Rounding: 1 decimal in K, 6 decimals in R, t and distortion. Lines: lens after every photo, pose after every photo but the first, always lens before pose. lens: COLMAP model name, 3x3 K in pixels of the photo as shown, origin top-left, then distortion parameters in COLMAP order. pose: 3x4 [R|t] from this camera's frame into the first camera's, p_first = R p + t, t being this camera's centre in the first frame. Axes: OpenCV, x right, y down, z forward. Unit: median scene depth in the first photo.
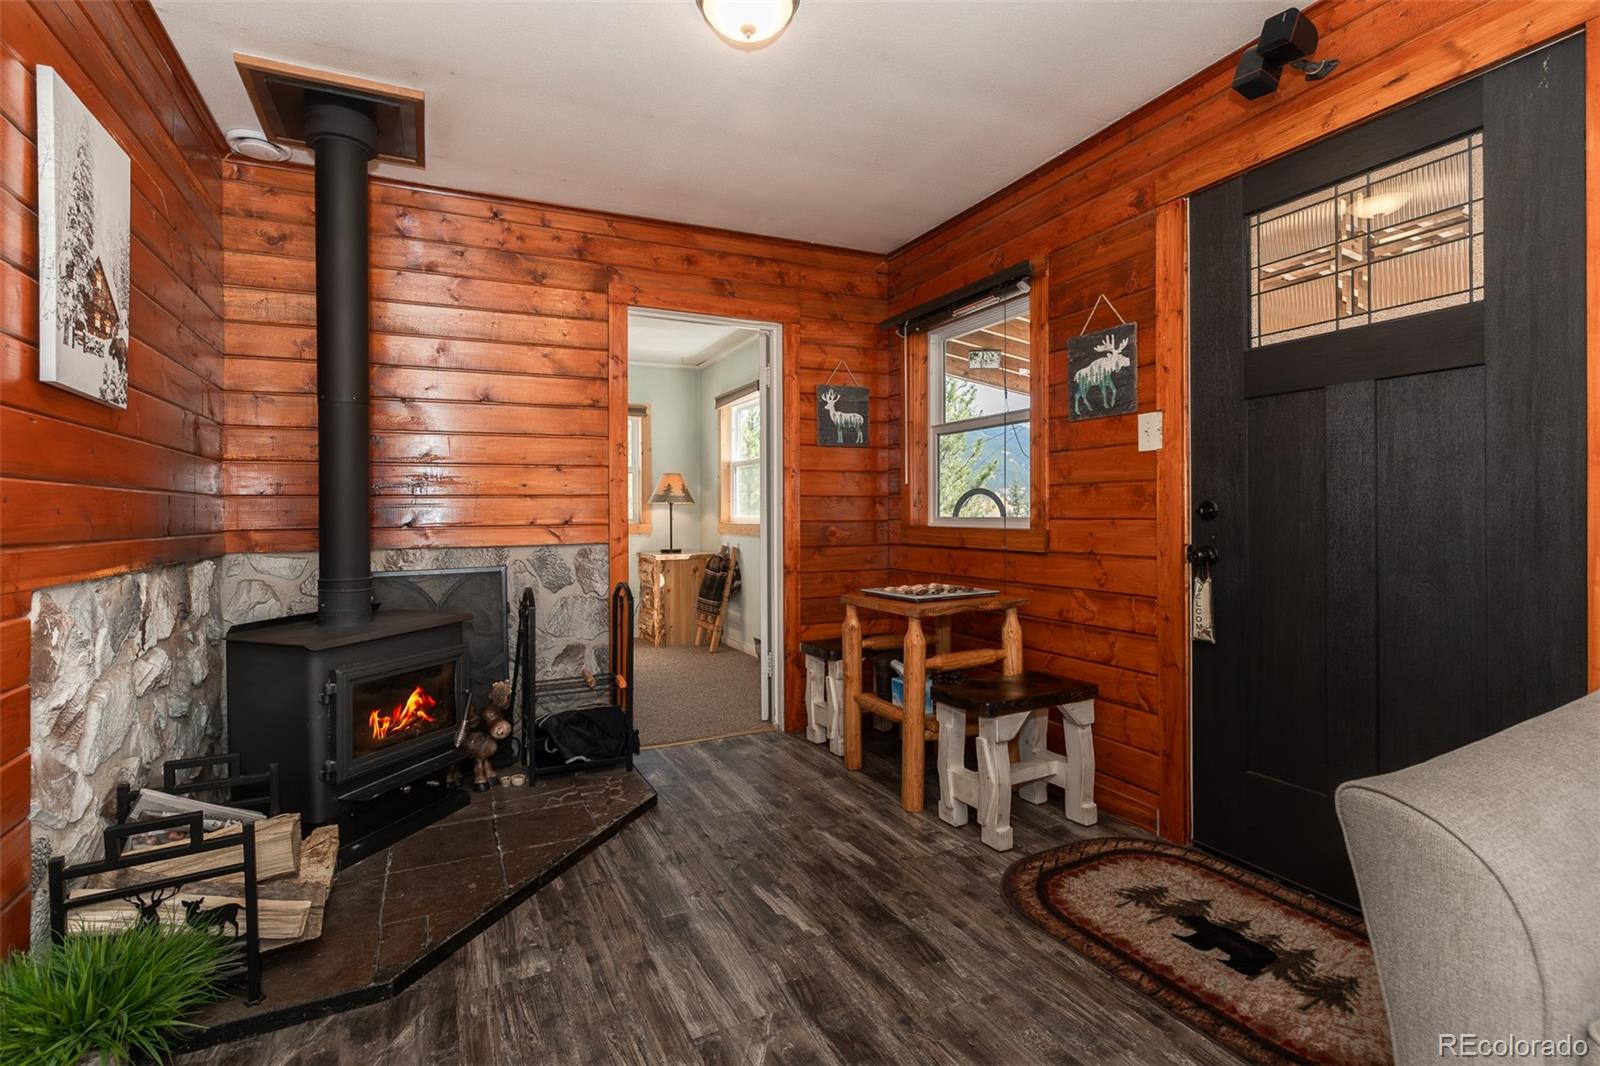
lens RADIAL K [[774.9, 0, 789.9], [0, 774.9, 515.9], [0, 0, 1]] dist [0.012140, -0.000446]
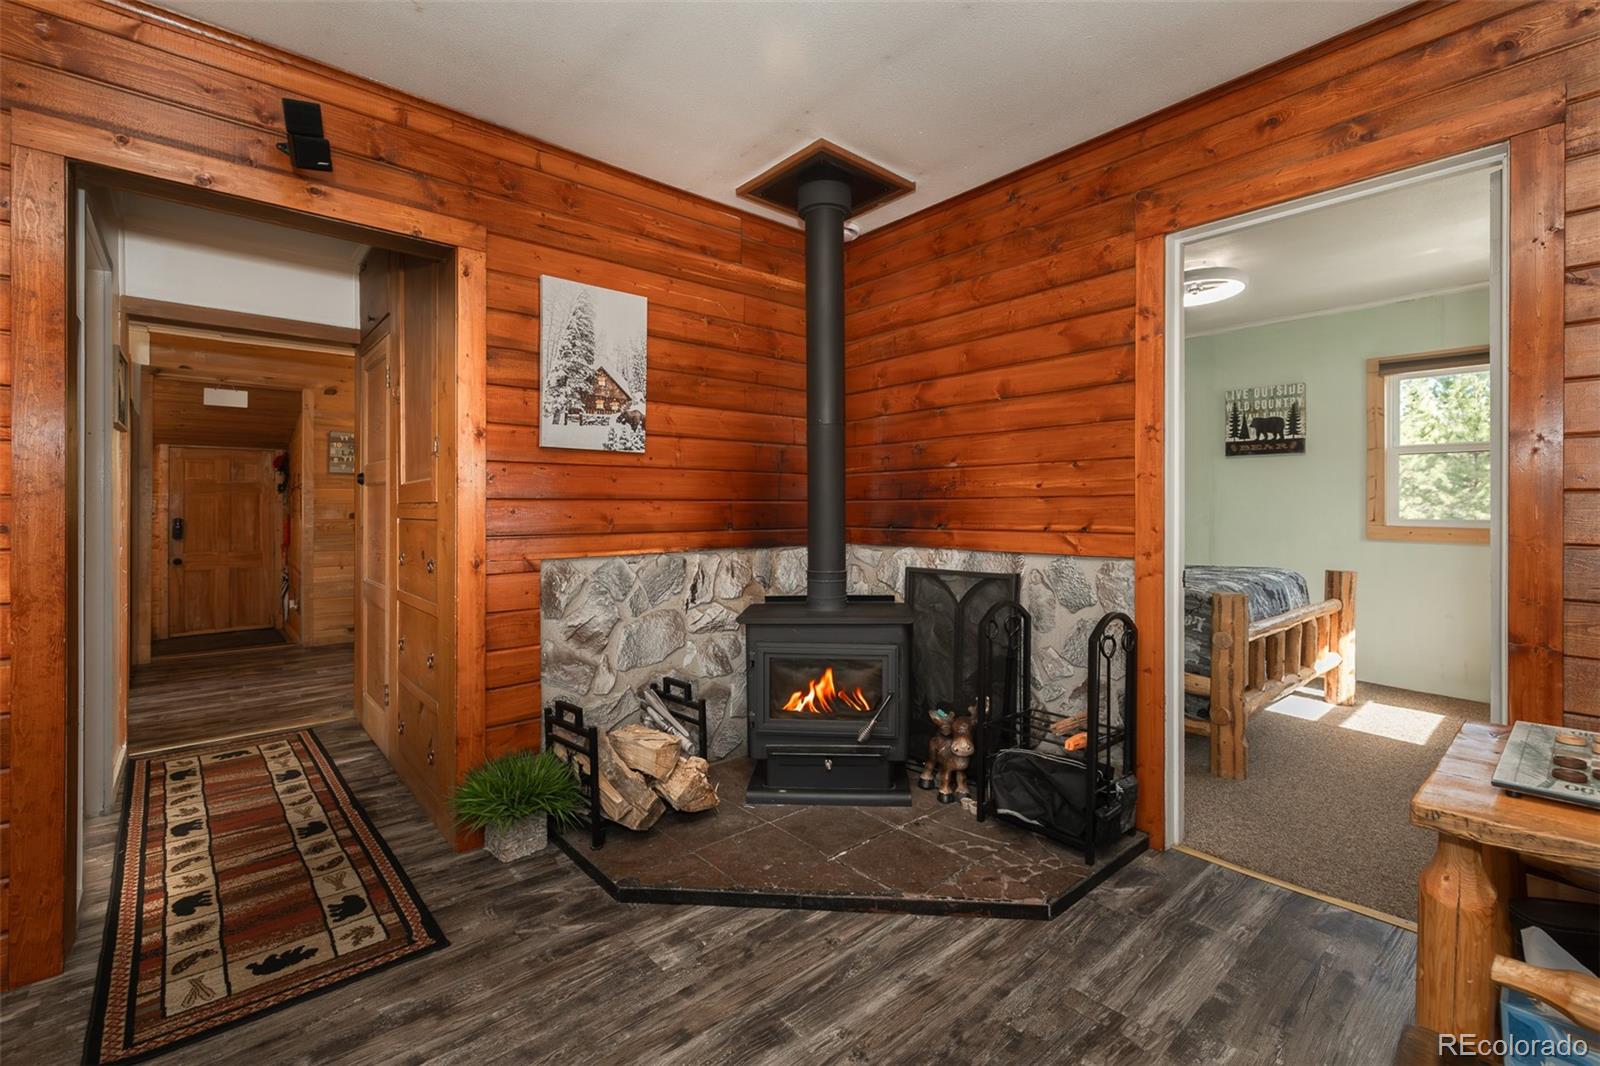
lens RADIAL K [[692.7, 0, 775.9], [0, 692.7, 503.1], [0, 0, 1]] dist [0.001379, -0.000254]
pose [[0.258388, 0.001207, -0.966040, 0.392773], [-0.004910, 0.999988, -0.000064, -0.020548], [0.966029, 0.004760, 0.258391, 0.579528]]
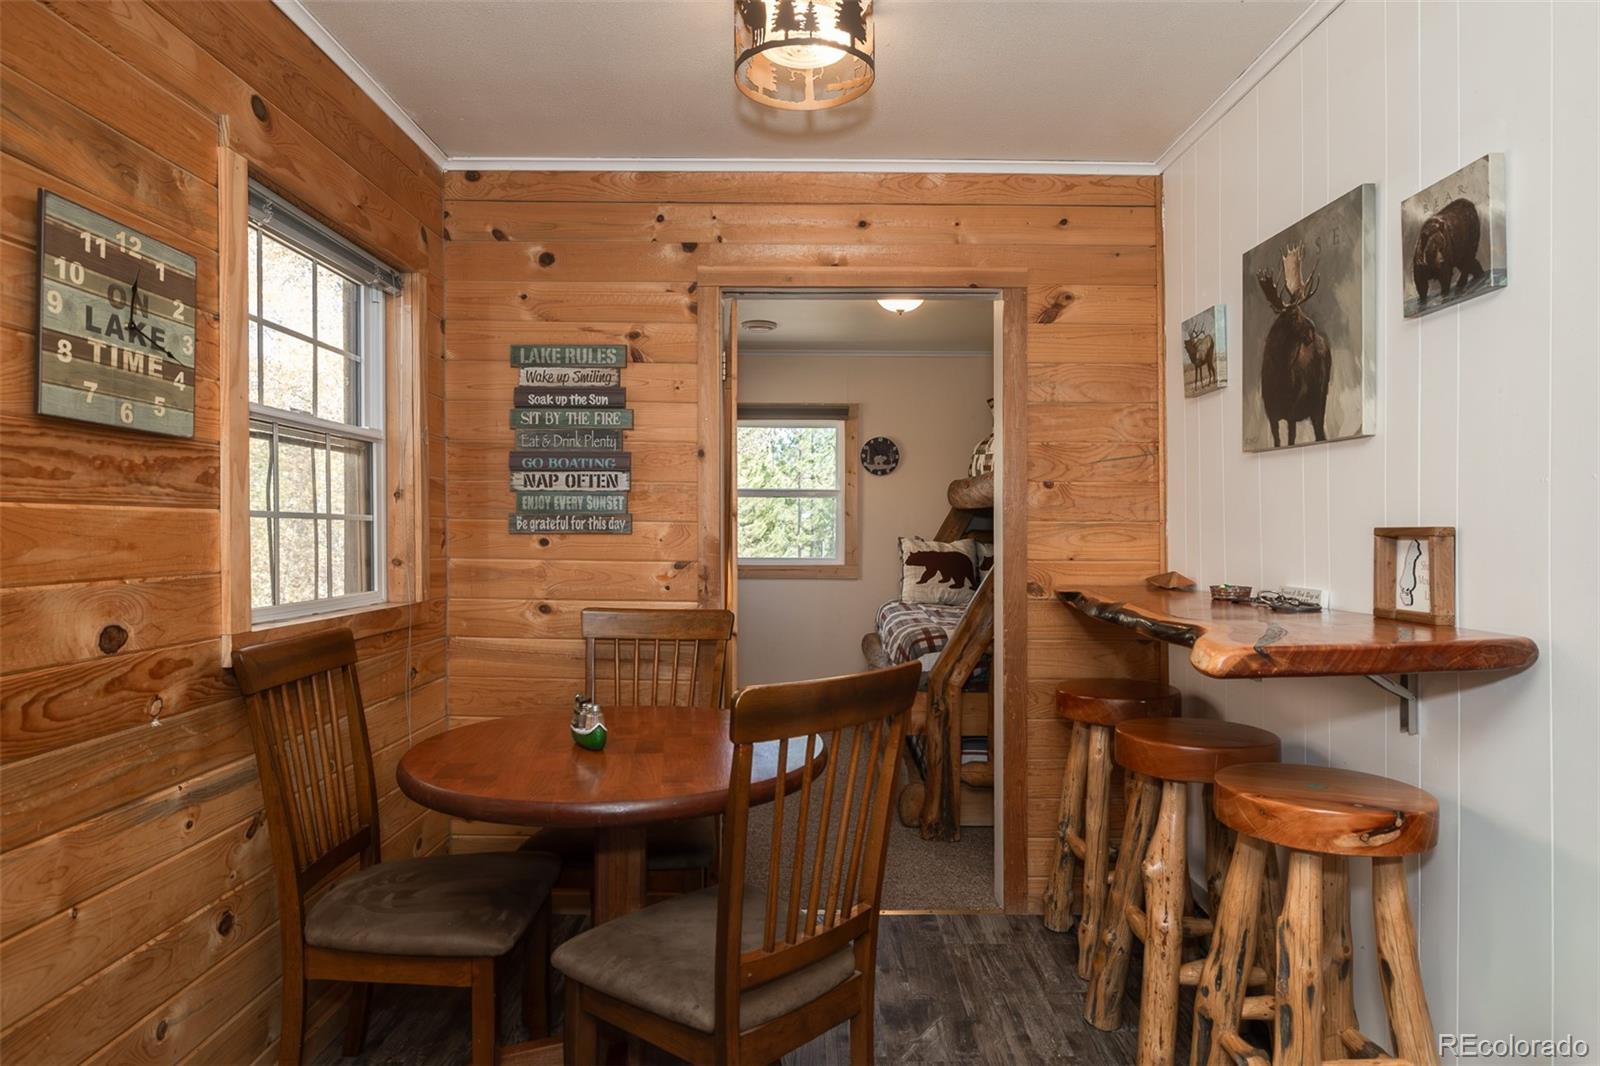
lens RADIAL K [[936.6, 0, 805.3], [0, 936.6, 526.1], [0, 0, 1]] dist [-0.003213, -0.006817]
pose [[0.914028, 0.003956, -0.405631, -1.330244], [-0.006775, 0.999962, -0.005513, -0.042002], [0.405594, 0.007788, 0.914020, -0.461572]]
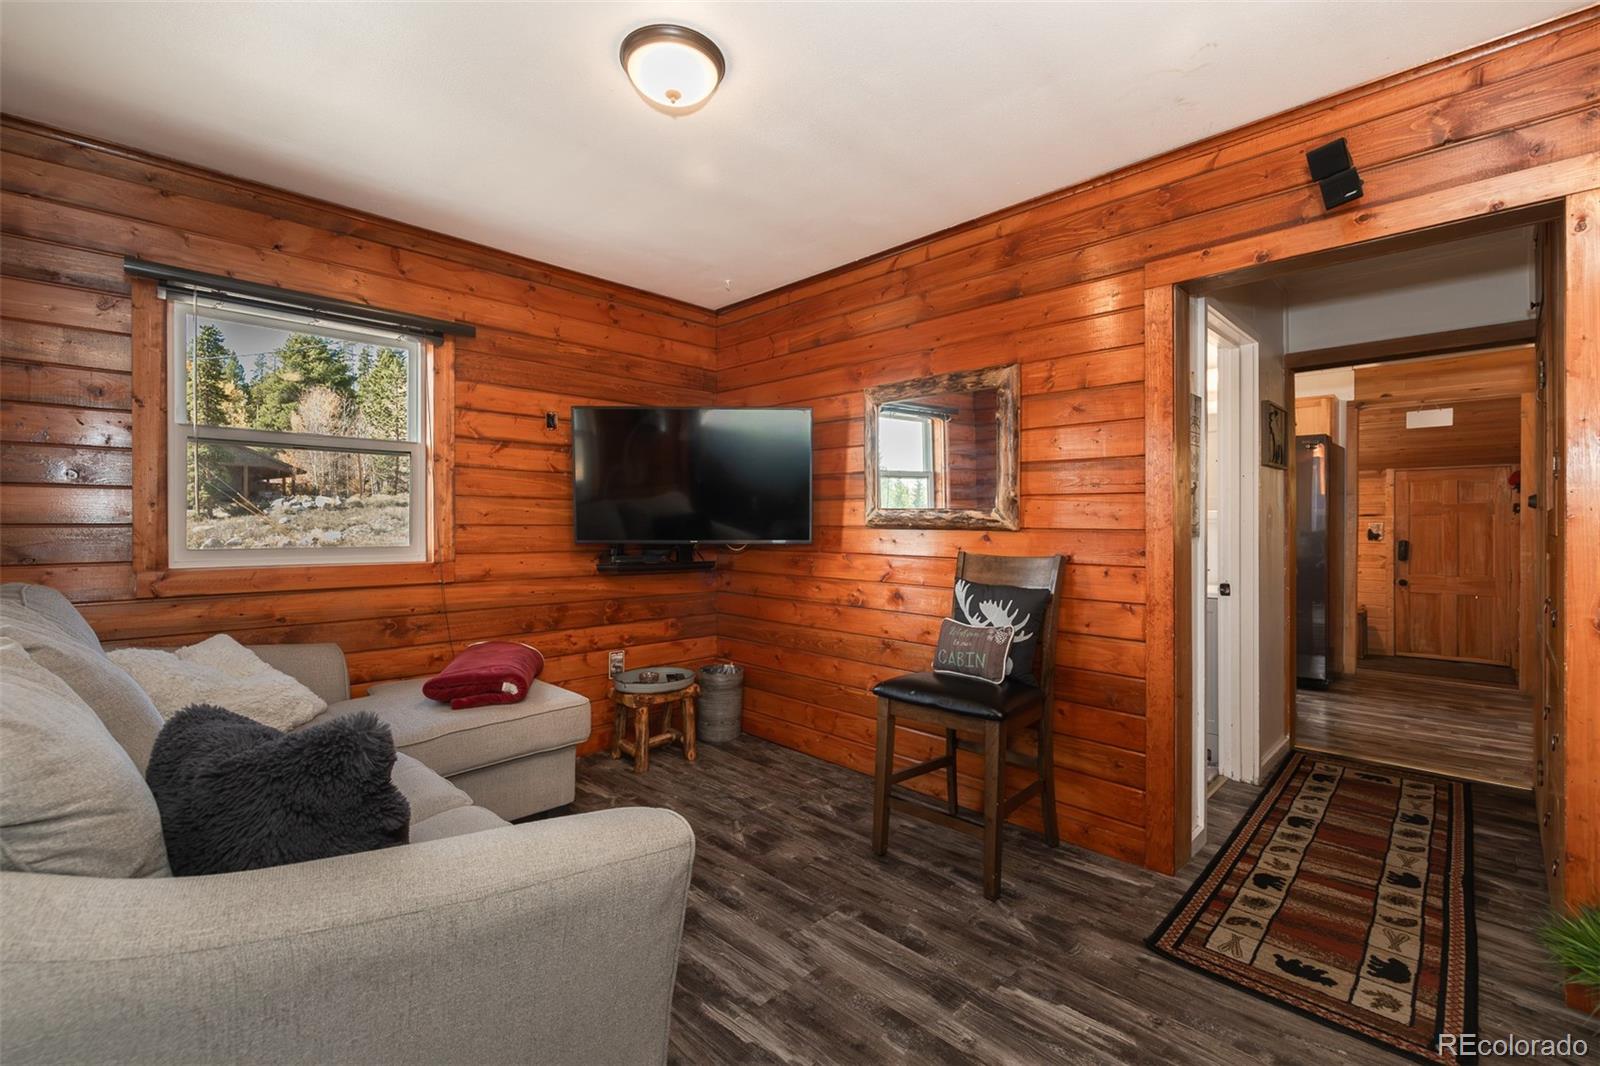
lens RADIAL K [[692.7, 0, 826.5], [0, 692.7, 524.9], [0, 0, 1]] dist [0.001379, -0.000254]
pose [[-0.931187, 0.006491, -0.364484, 0.339772], [0.004979, 0.999975, 0.005087, -0.037072], [0.364508, 0.002922, -0.931196, 0.755643]]
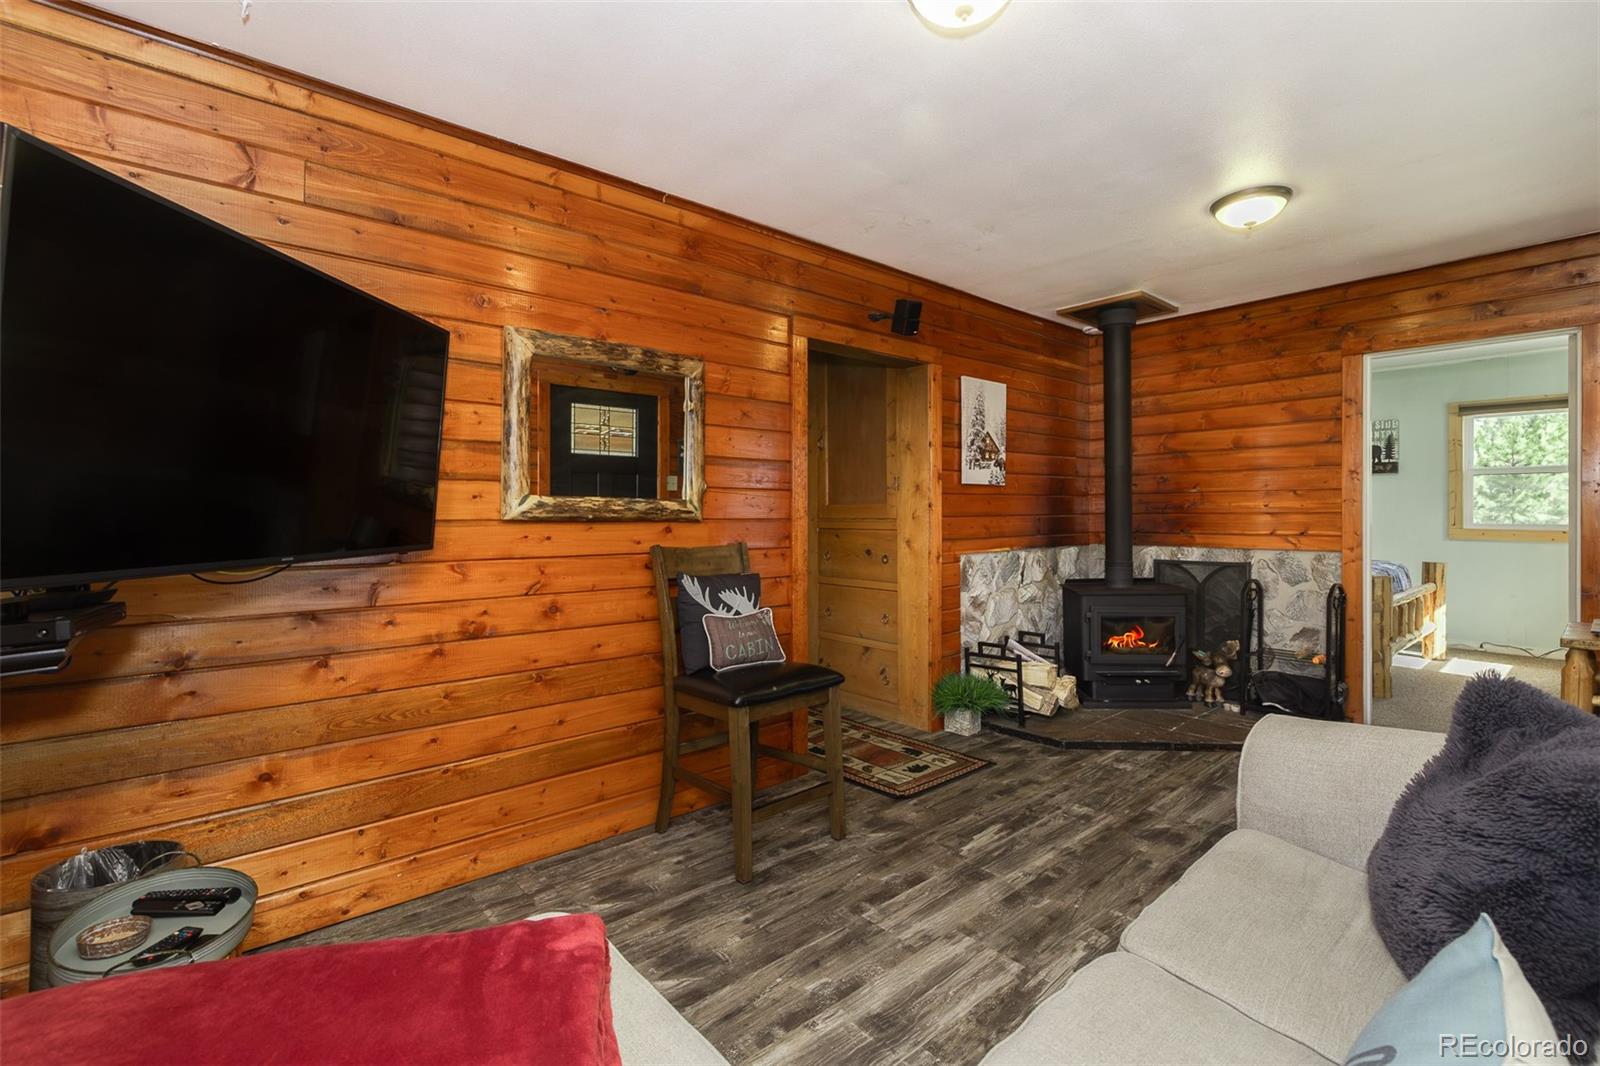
lens RADIAL K [[692.7, 0, 787.3], [0, 692.7, 509.9], [0, 0, 1]] dist [0.001379, -0.000254]
pose [[0.255638, 0.005451, -0.966757, 0.723638], [0.000423, 0.999983, 0.005750, -0.044906], [0.966773, -0.001879, 0.255631, -0.160500]]
